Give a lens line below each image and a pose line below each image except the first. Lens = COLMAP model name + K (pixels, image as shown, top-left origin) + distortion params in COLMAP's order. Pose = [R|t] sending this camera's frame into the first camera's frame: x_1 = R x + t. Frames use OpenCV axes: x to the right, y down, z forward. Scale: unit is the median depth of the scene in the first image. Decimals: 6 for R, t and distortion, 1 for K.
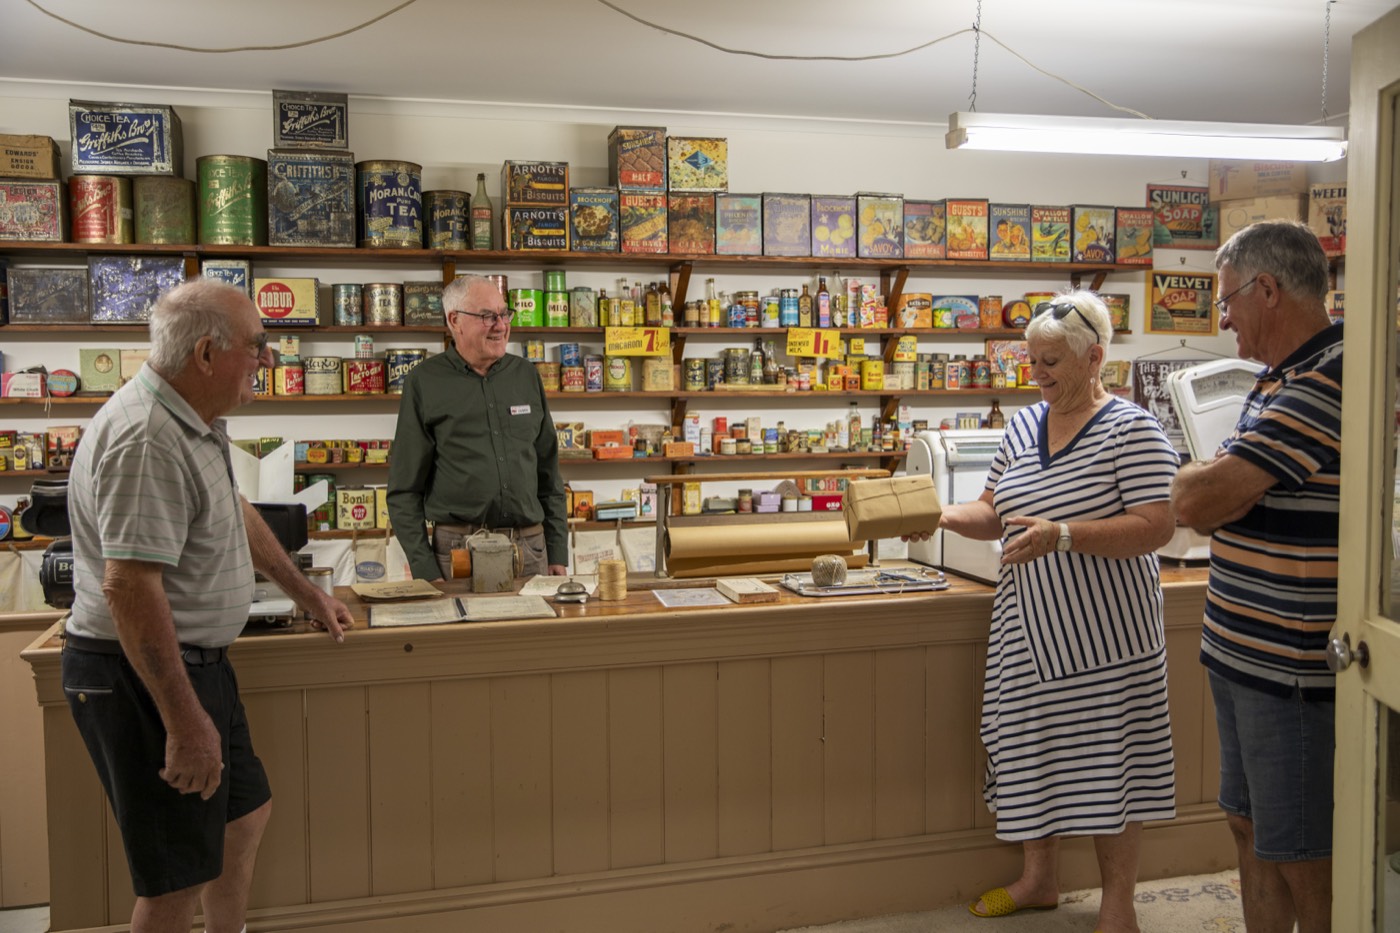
lens RADIAL K [[1257.7, 0, 695.9], [0, 1257.7, 462.9], [0, 0, 1]] dist [0.004277, 0.000047]
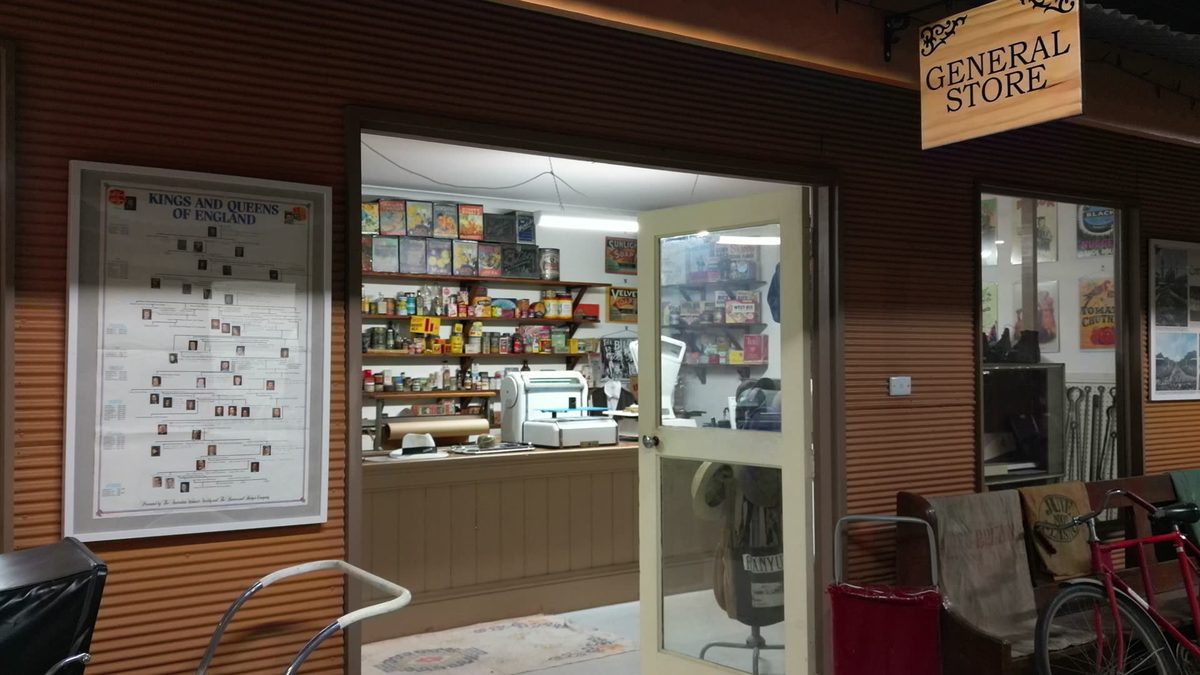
lens RADIAL K [[1045.7, 0, 599.8], [0, 1045.7, 337.4], [0, 0, 1]] dist [0.004156, 0.000262]
pose [[0.933871, 0.011409, 0.357428, -0.178742], [0.018584, 0.996592, -0.080367, 0.035722], [-0.357127, 0.081695, 0.930477, -0.358989]]
